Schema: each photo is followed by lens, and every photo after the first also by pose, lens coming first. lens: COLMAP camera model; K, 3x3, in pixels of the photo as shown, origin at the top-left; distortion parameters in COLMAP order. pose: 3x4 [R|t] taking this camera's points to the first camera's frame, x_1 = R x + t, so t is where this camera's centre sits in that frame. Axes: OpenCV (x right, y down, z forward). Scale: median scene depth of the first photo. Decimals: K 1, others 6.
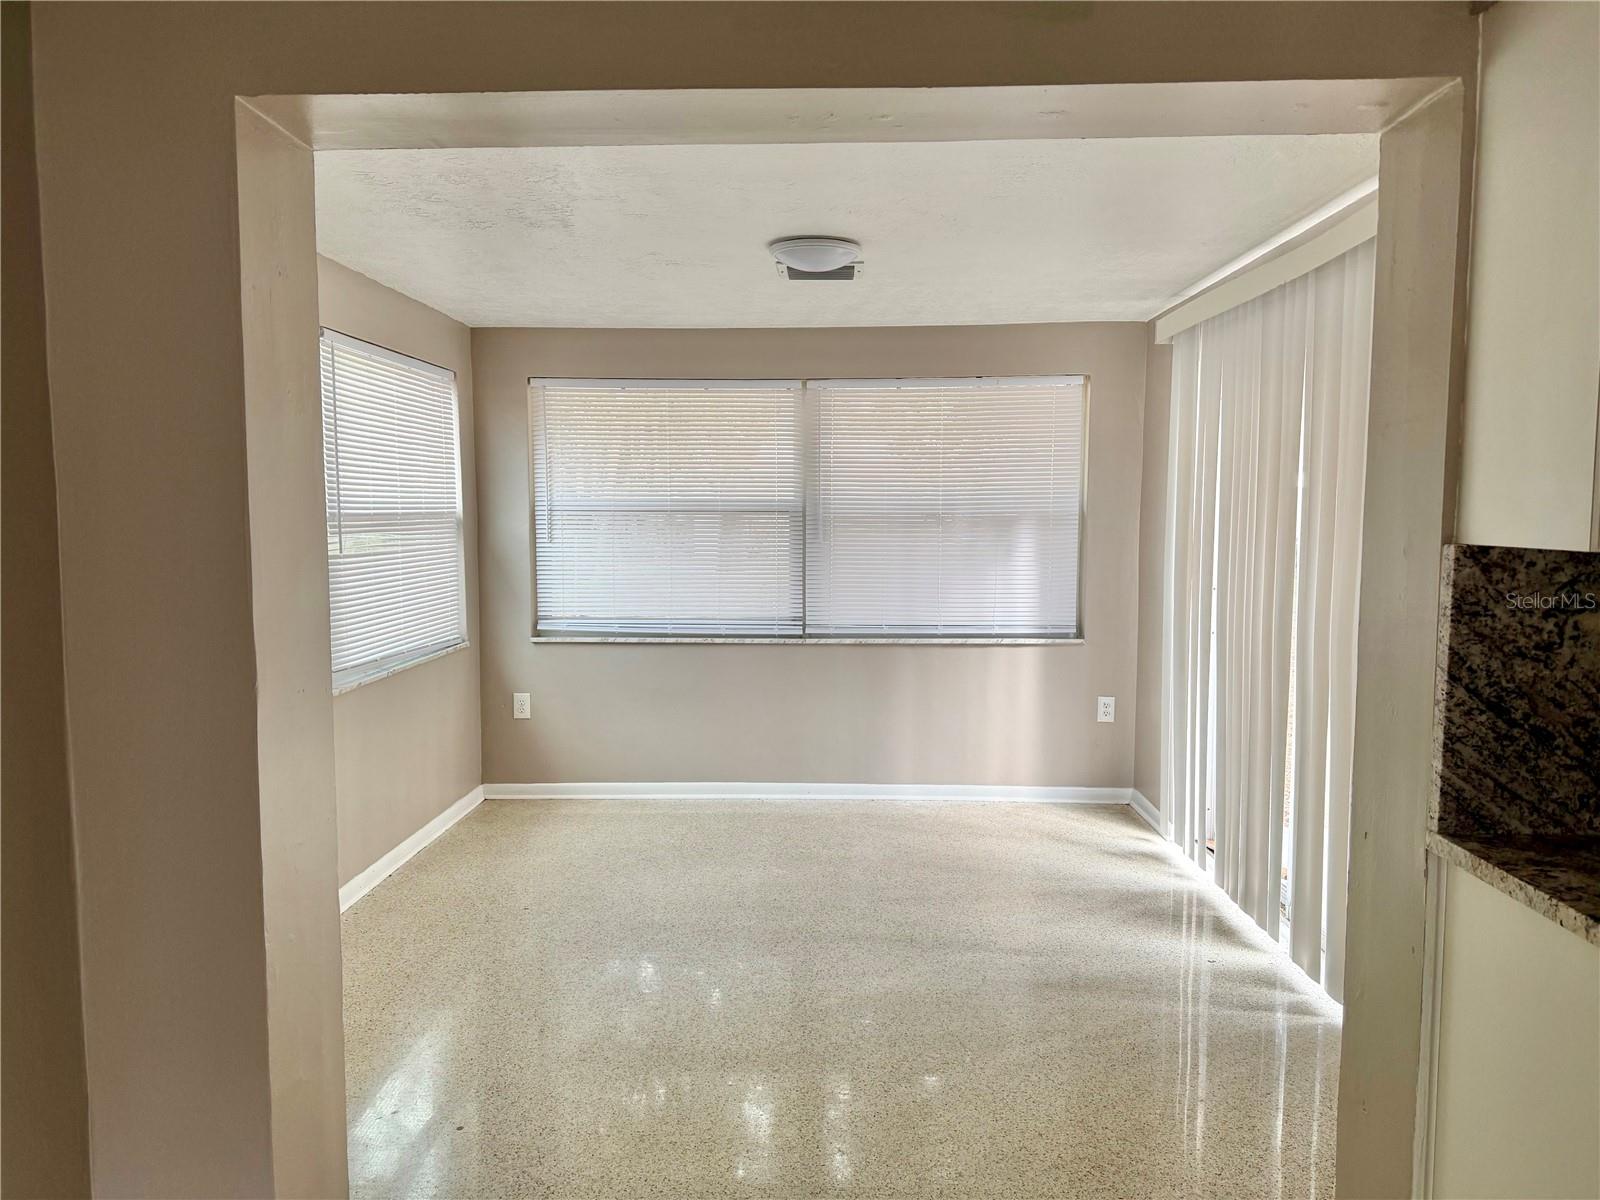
lens RADIAL K [[1118.4, 0, 782.5], [0, 1118.4, 599.6], [0, 0, 1]] dist [0.083428, -0.095962]
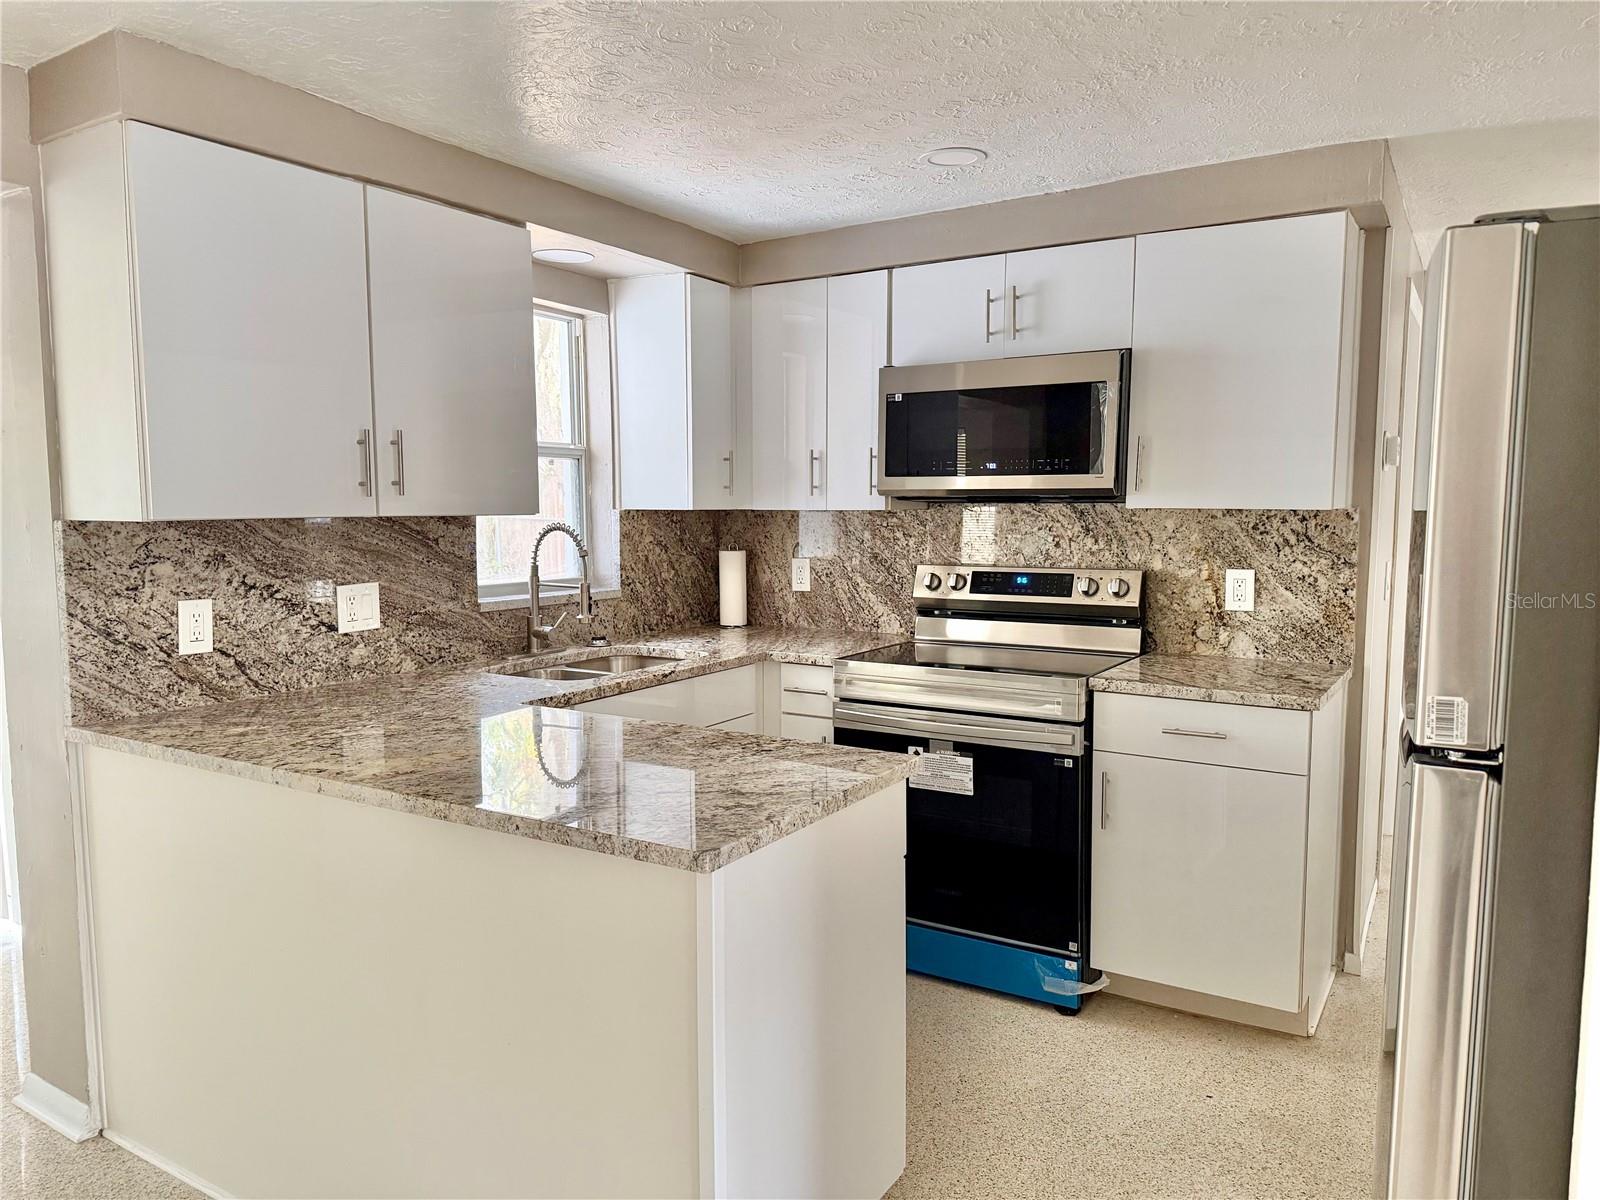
lens RADIAL K [[1118.4, 0, 782.5], [0, 1118.4, 599.6], [0, 0, 1]] dist [0.083428, -0.095962]
pose [[0.490807, -0.080680, 0.867525, -0.199690], [0.078000, 0.995774, 0.048478, 0.049779], [-0.867770, 0.043874, 0.495026, -0.462266]]
